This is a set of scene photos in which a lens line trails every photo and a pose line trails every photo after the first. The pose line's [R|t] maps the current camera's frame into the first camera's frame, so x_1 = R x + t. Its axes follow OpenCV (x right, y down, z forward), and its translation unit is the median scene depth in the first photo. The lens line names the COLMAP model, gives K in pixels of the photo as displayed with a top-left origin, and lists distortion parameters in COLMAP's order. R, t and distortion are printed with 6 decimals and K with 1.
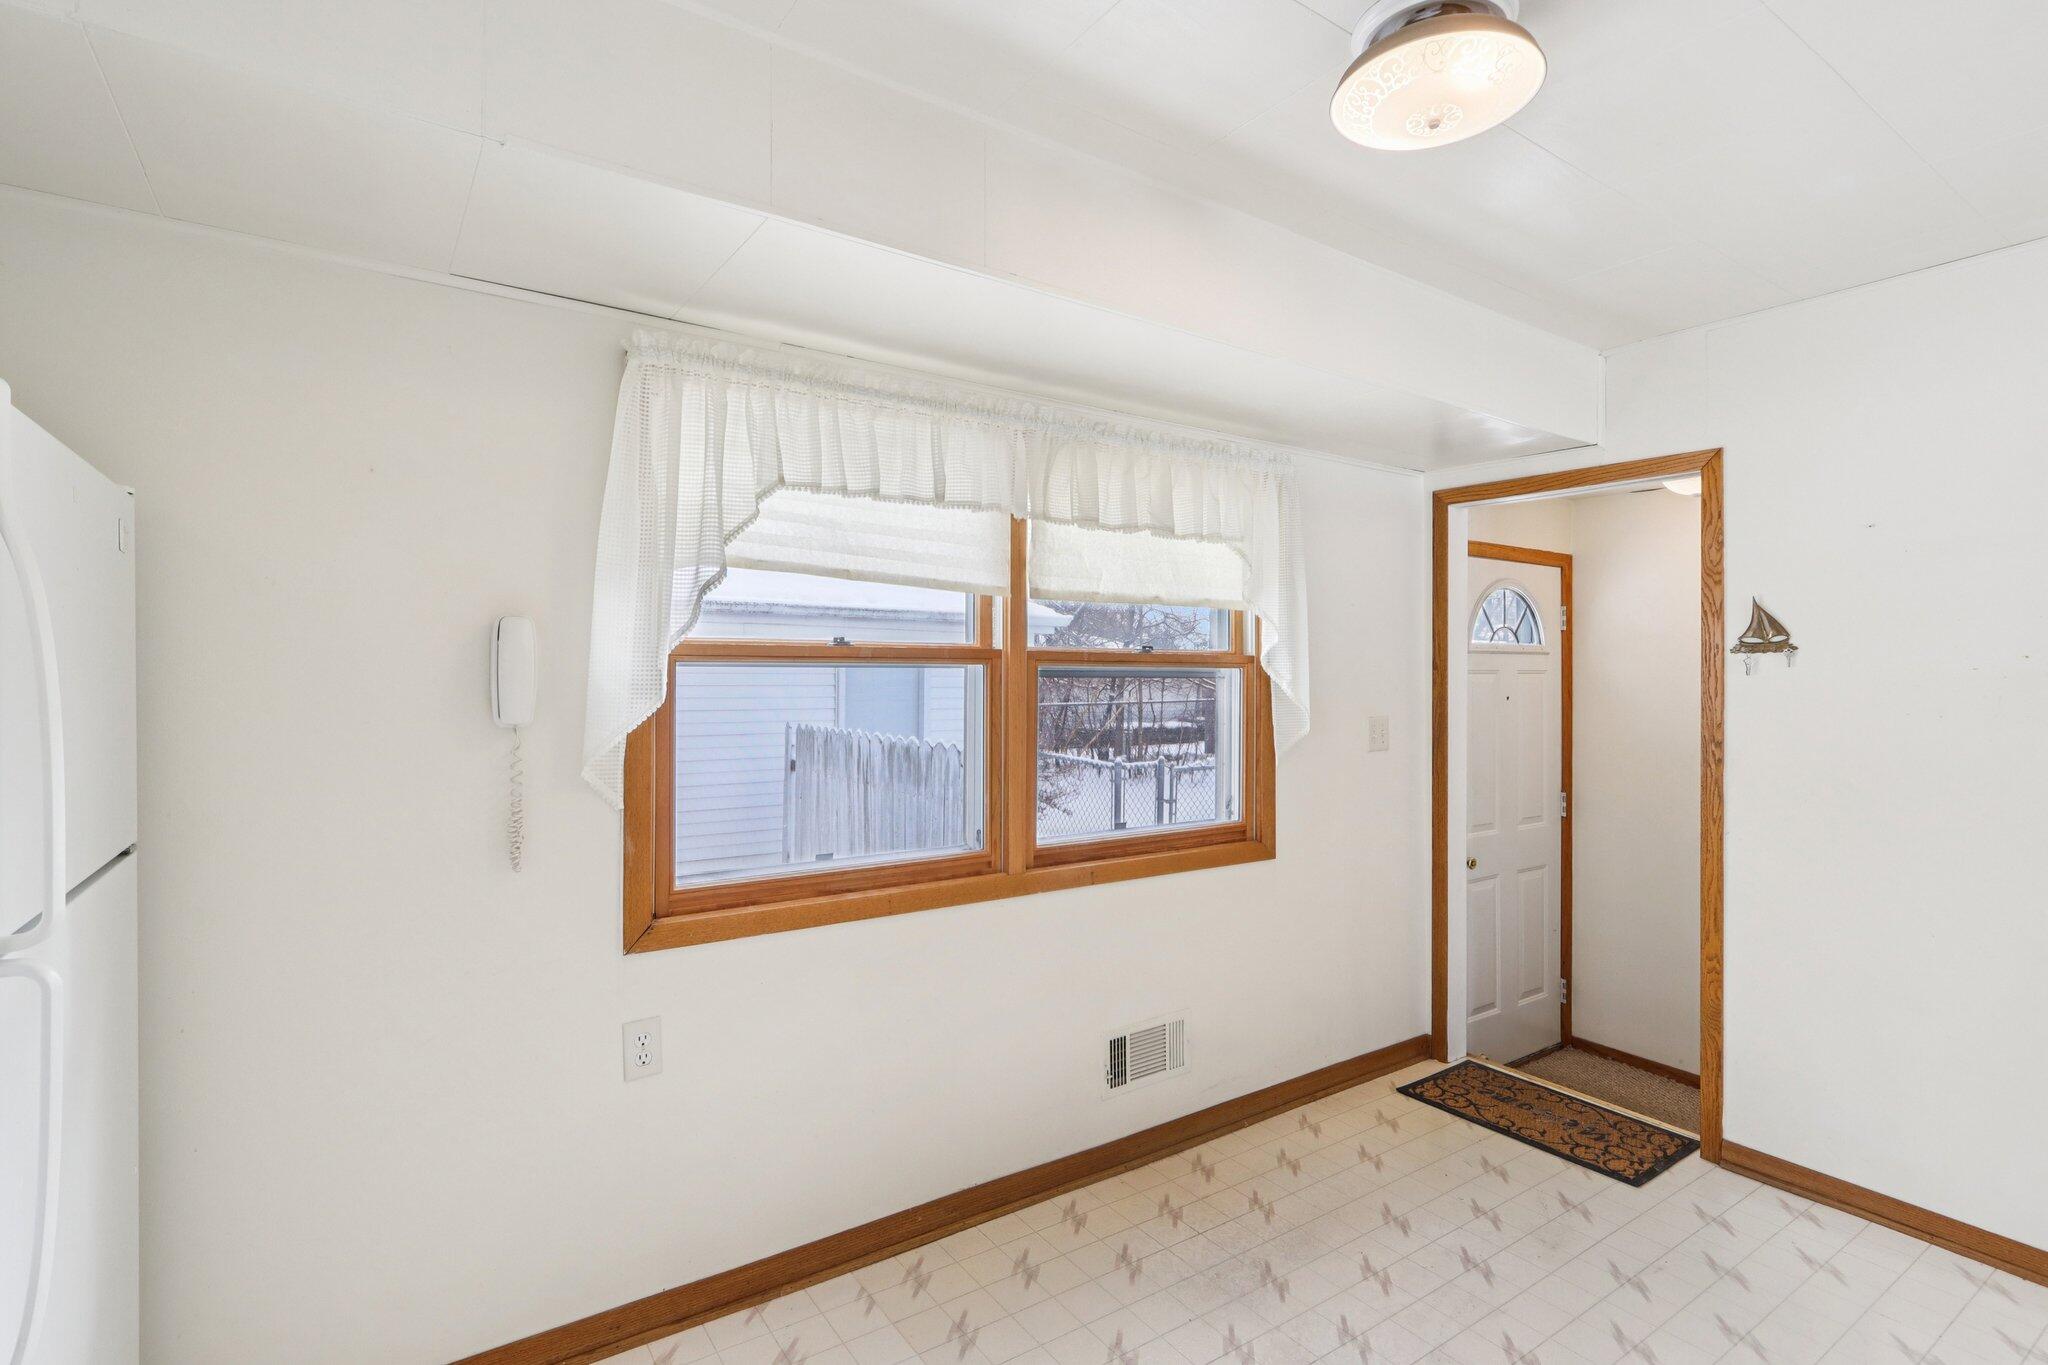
lens RADIAL K [[977.8, 0, 1034.5], [0, 977.8, 662.6], [0, 0, 1]] dist [-0.013242, 0.003126]
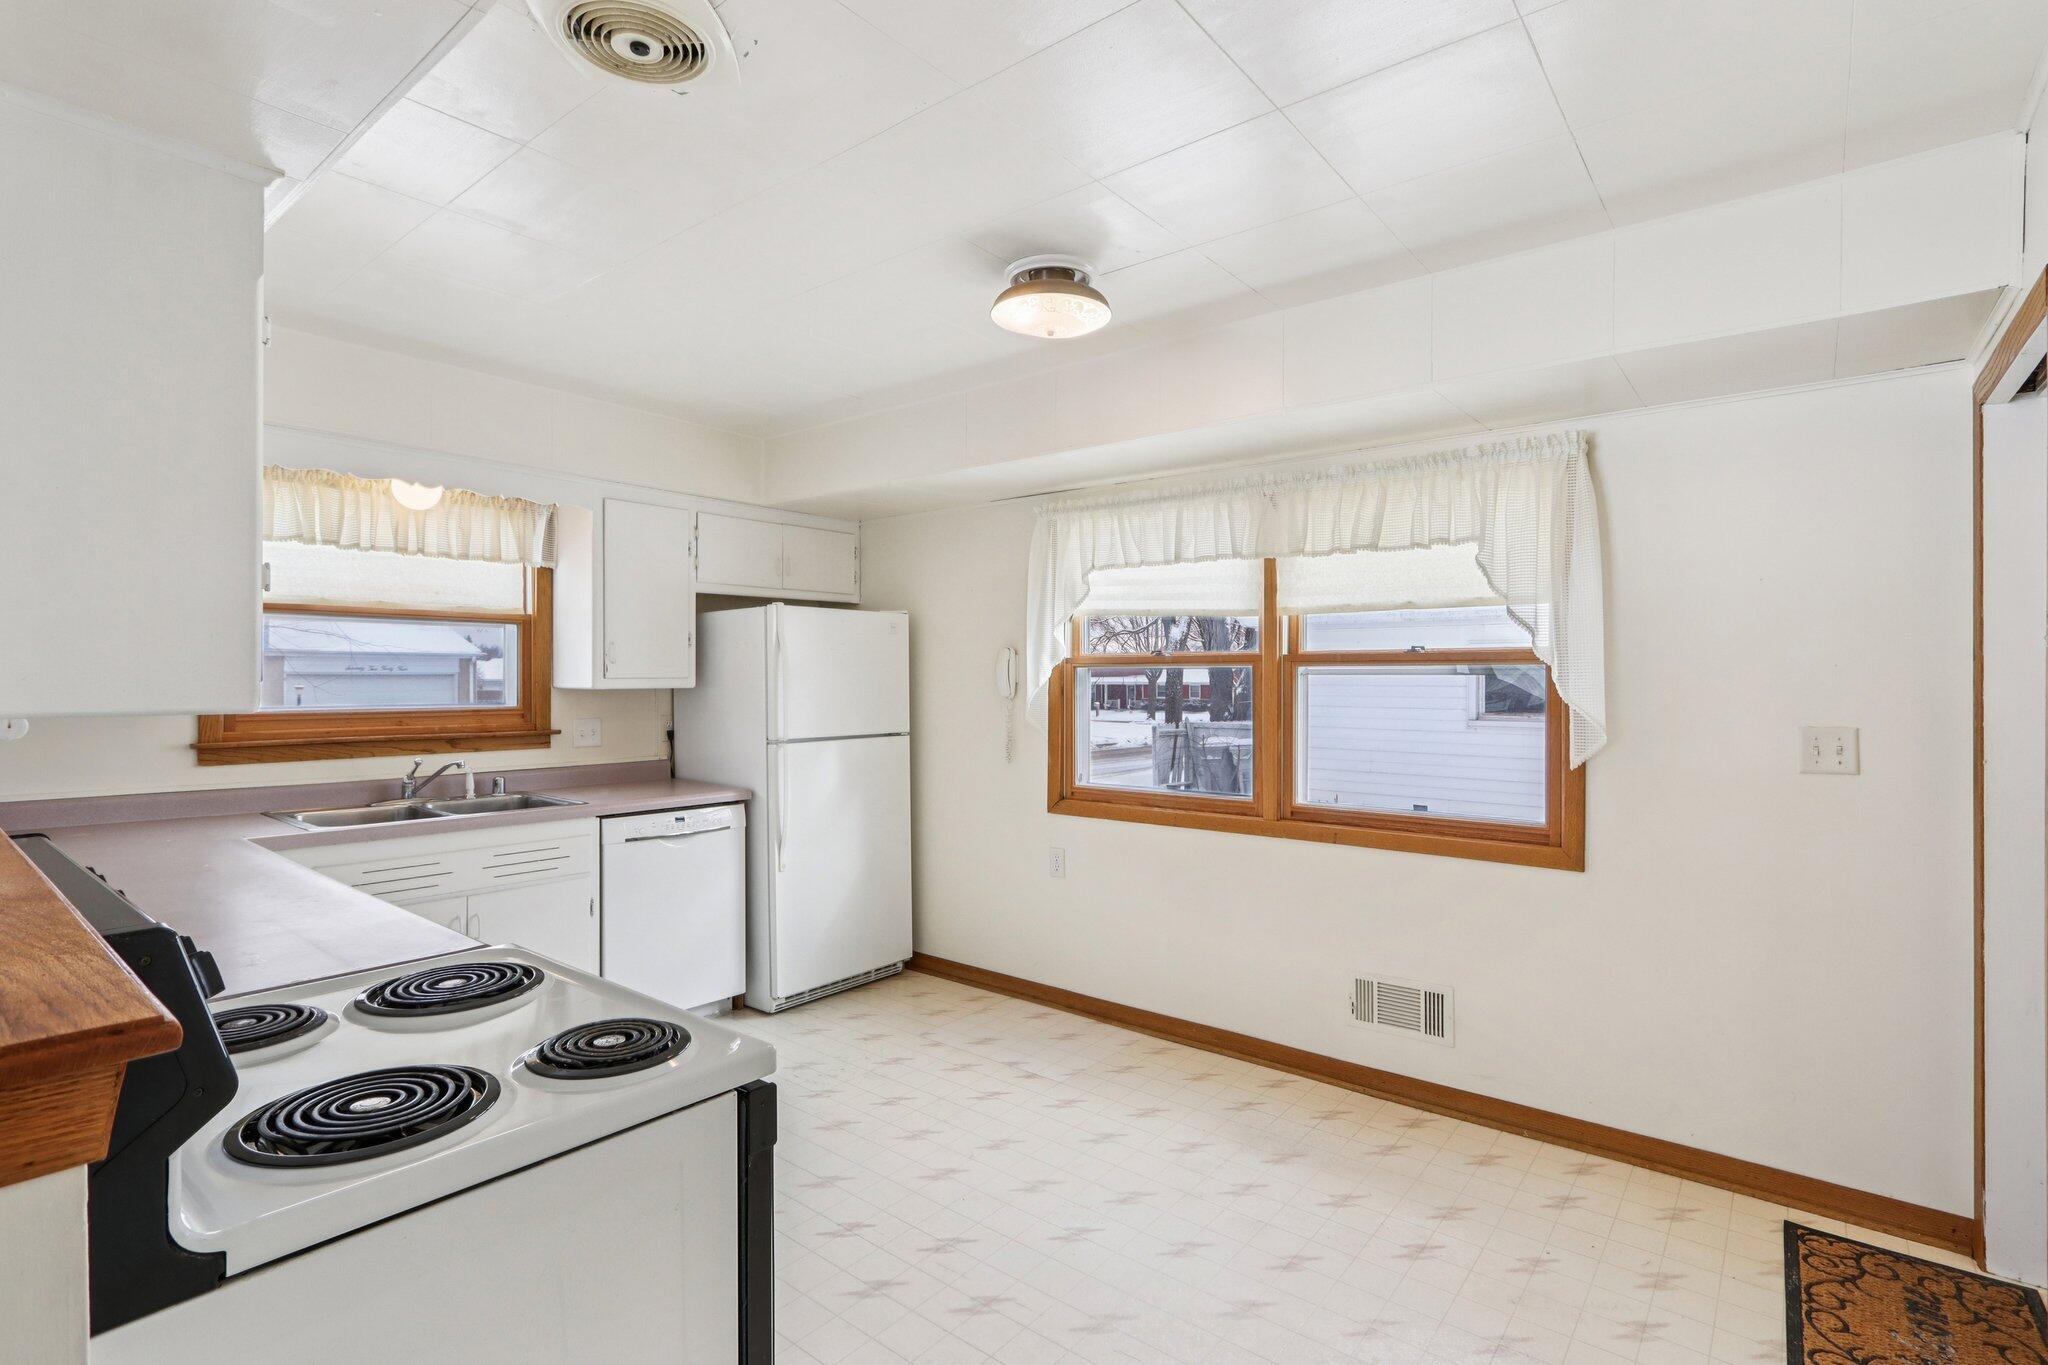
lens RADIAL K [[977.8, 0, 1036.0], [0, 977.8, 679.0], [0, 0, 1]] dist [-0.013242, 0.003126]
pose [[0.291753, -0.011810, -0.956421, 1.186249], [0.002499, 0.999930, -0.011585, 0.035761], [0.956490, 0.000990, 0.291762, 0.297857]]
